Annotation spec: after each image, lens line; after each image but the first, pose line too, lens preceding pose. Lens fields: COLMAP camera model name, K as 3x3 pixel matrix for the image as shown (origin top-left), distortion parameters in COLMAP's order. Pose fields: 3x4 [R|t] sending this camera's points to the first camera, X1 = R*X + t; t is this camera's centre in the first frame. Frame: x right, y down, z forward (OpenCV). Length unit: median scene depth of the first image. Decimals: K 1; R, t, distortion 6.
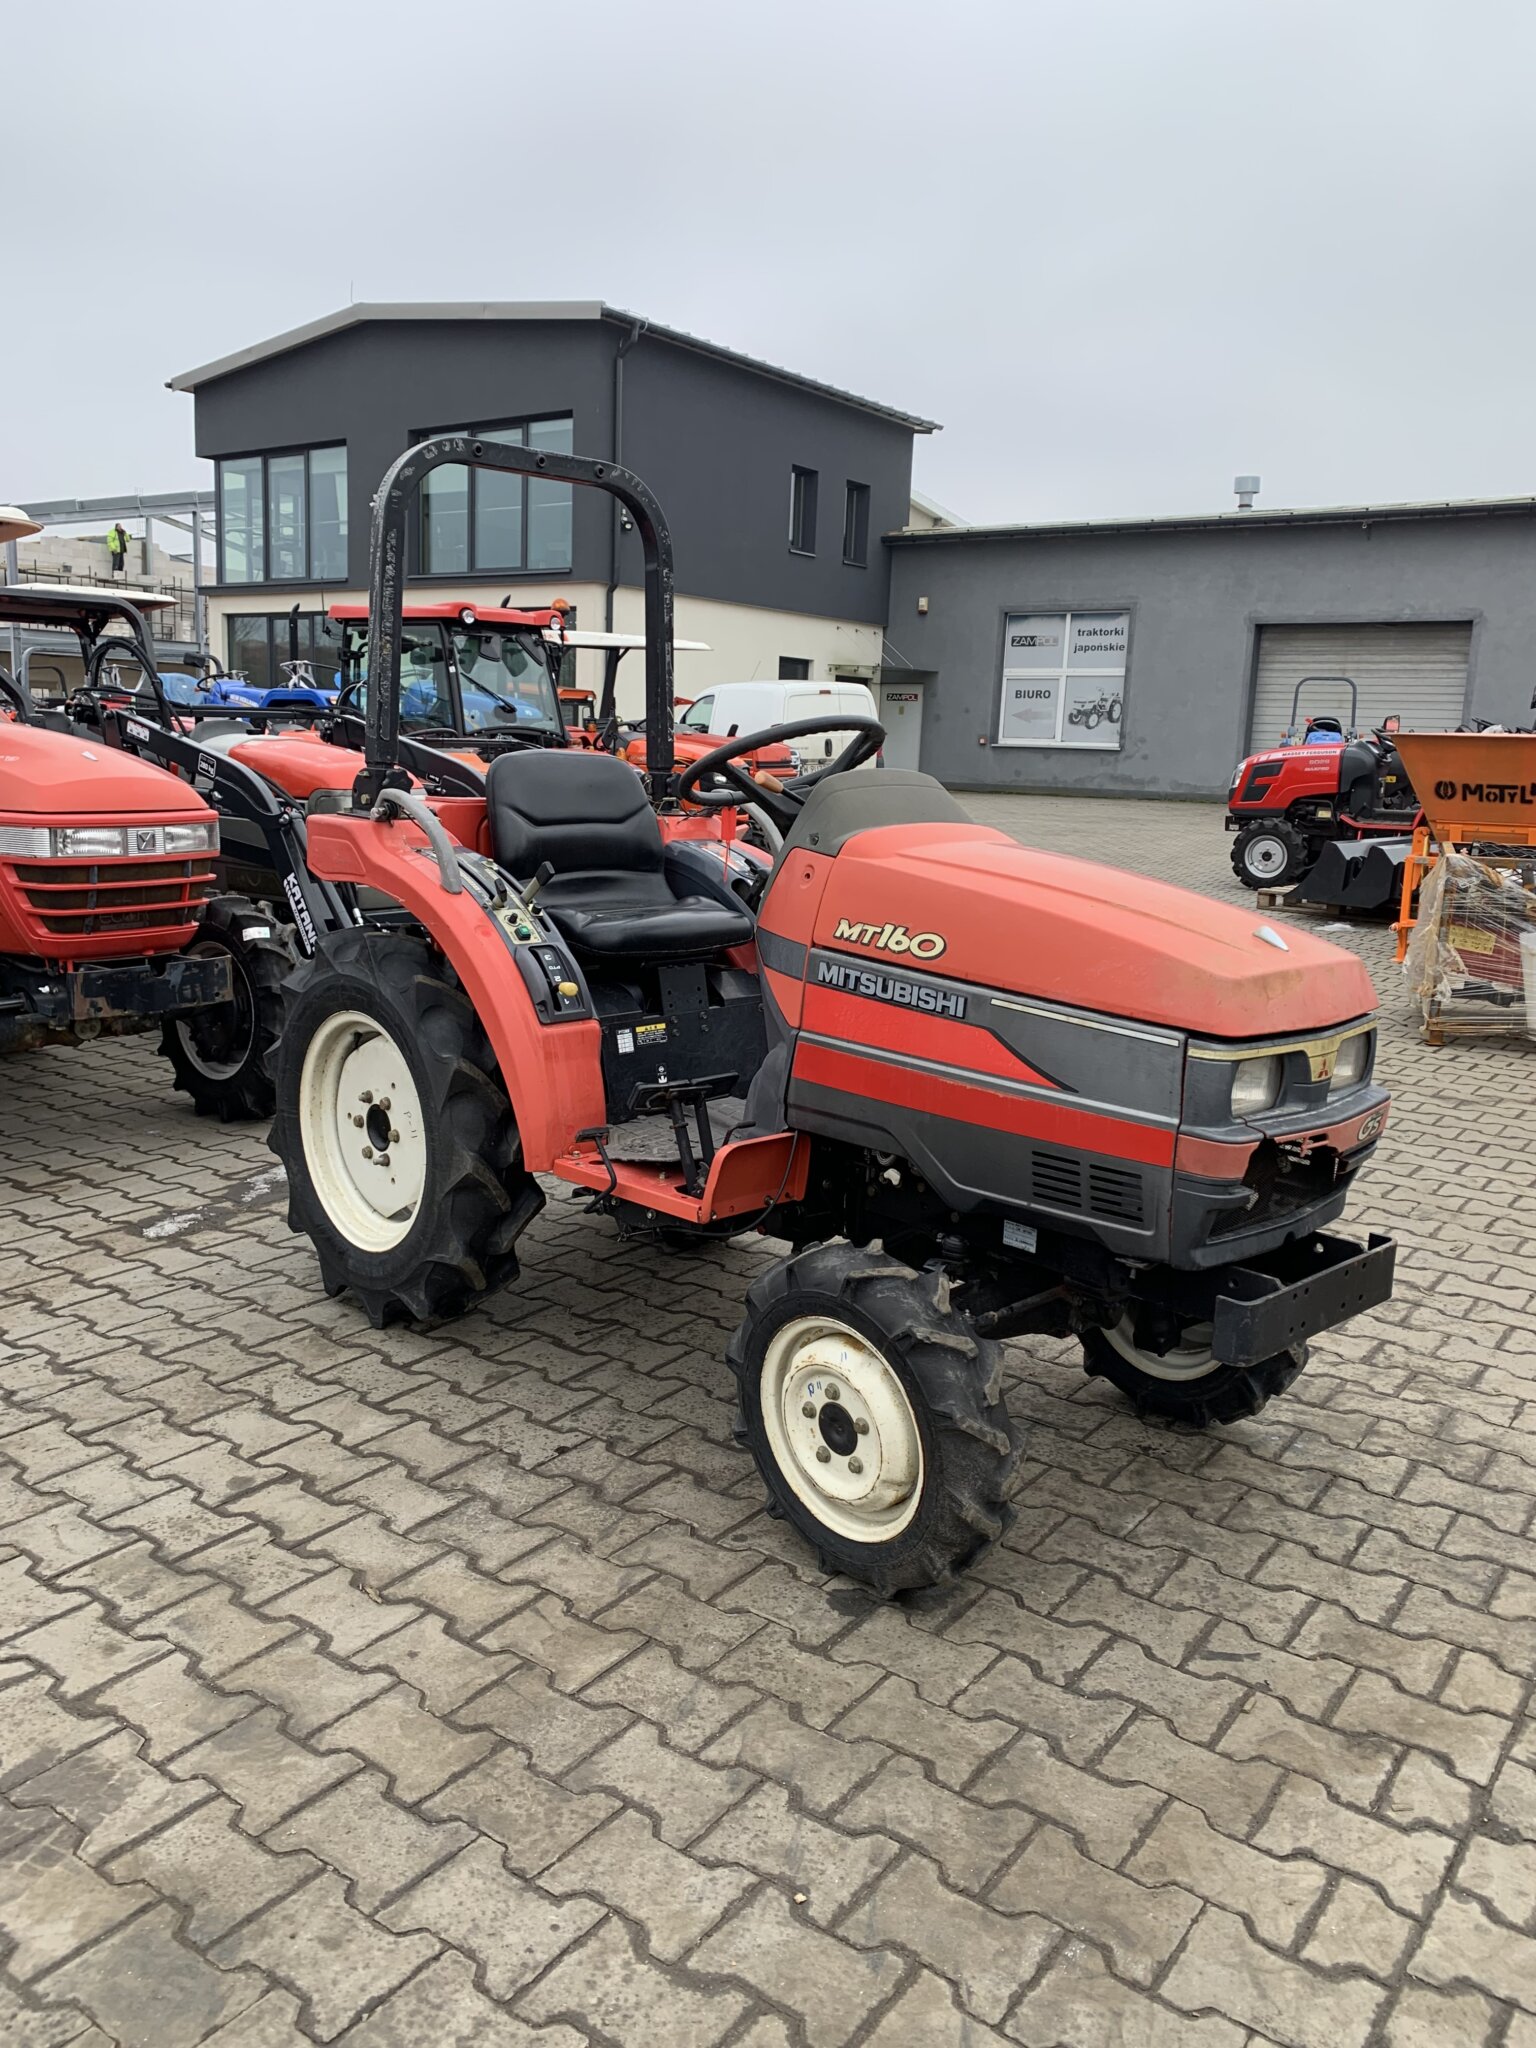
lens RADIAL K [[1538.7, 0, 746.5], [0, 1538.7, 1036.2], [0, 0, 1]] dist [0.049901, -0.071291]
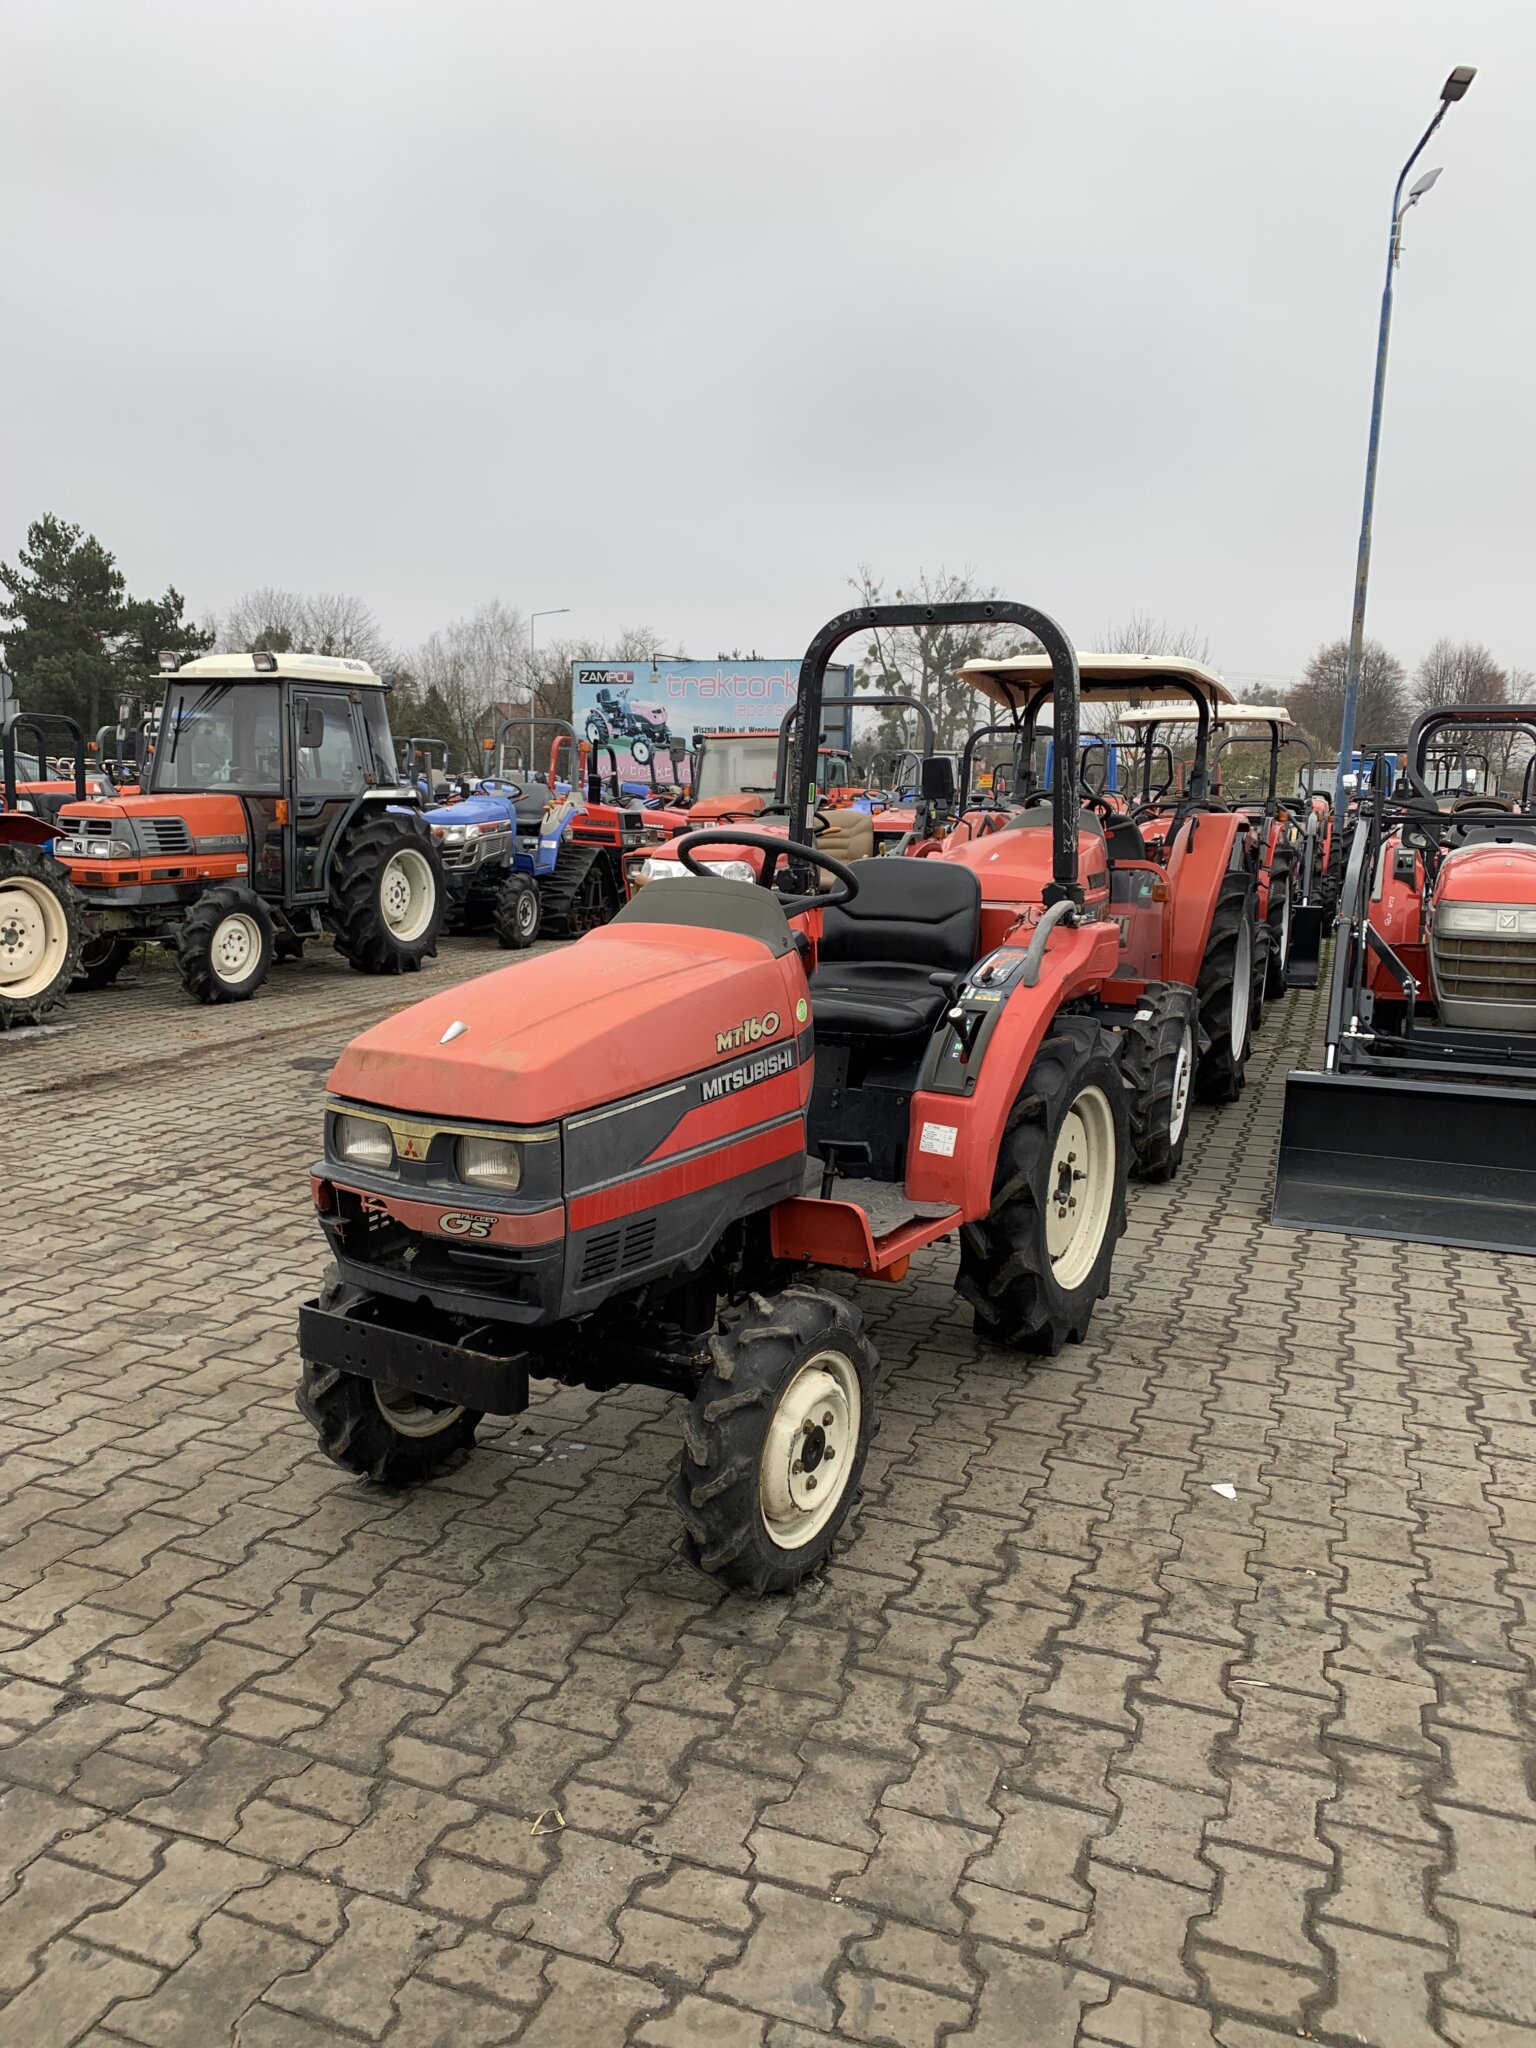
lens RADIAL K [[1551.3, 0, 768.0], [0, 1551.3, 1024.0], [0, 0, 1]] dist [0.019226, -0.015157]
pose [[0.277698, 0.128610, -0.952020, 1.037924], [-0.194365, 0.978025, 0.075428, -0.140114], [0.940801, 0.164093, 0.296593, 0.619397]]
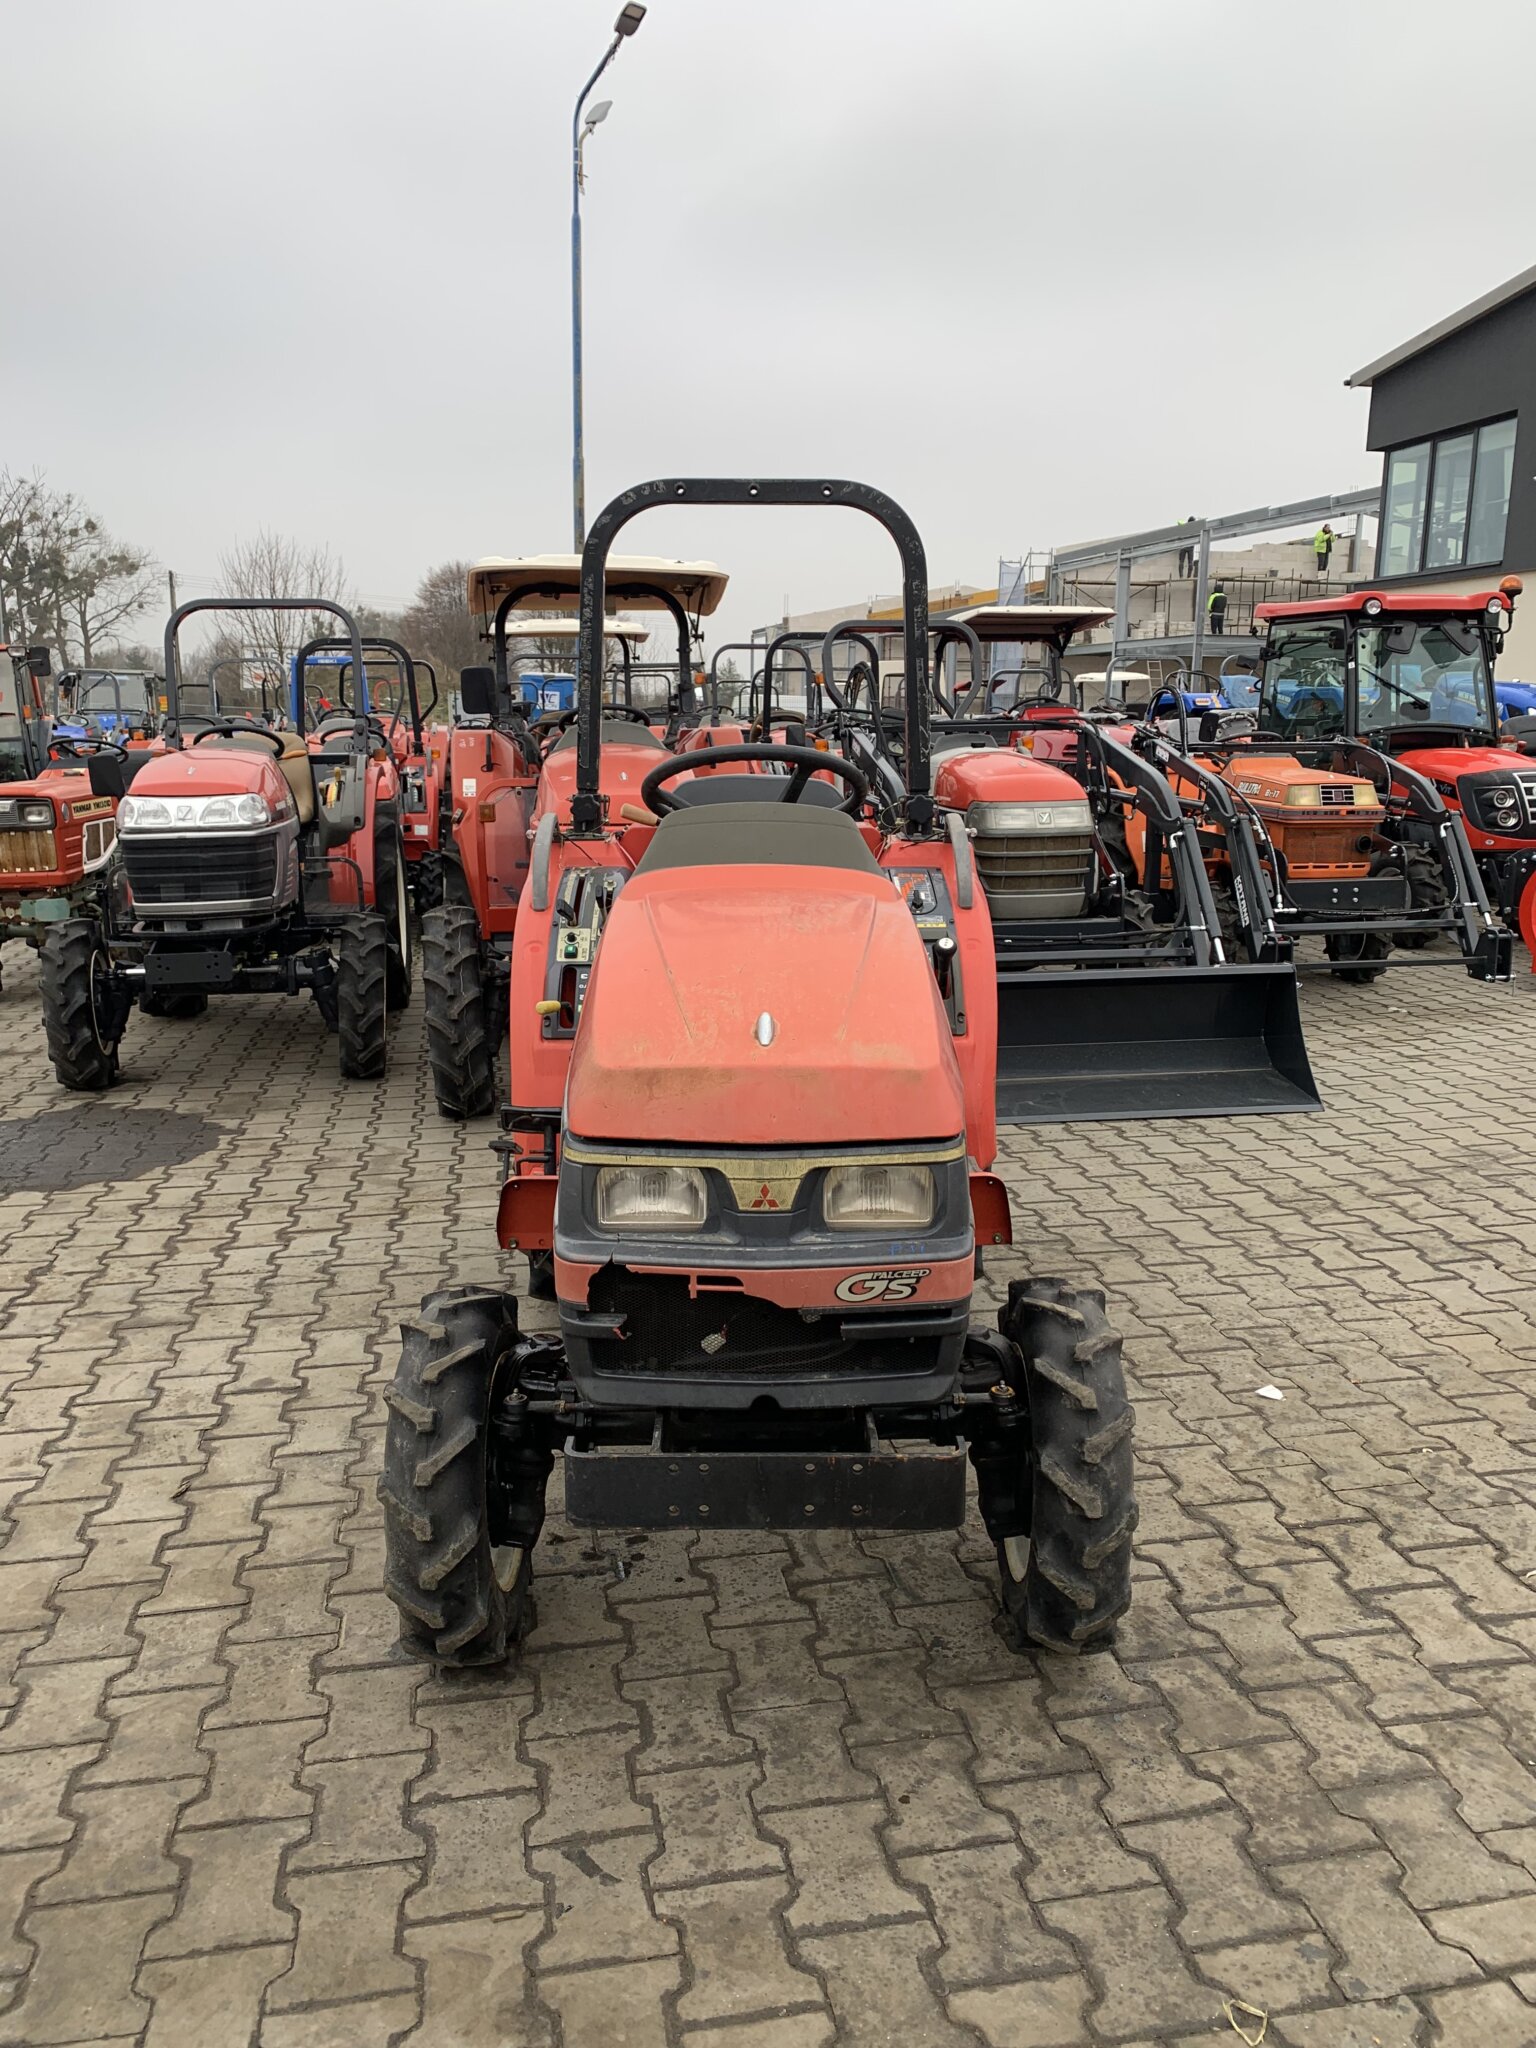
lens RADIAL K [[1547.3, 0, 776.2], [0, 1547.3, 1017.2], [0, 0, 1]] dist [0.019697, -0.011780]
pose [[0.739797, 0.105731, -0.664470, 0.616889], [-0.111481, 0.993188, 0.033918, -0.068042], [0.663530, 0.048984, 0.746545, 0.282671]]
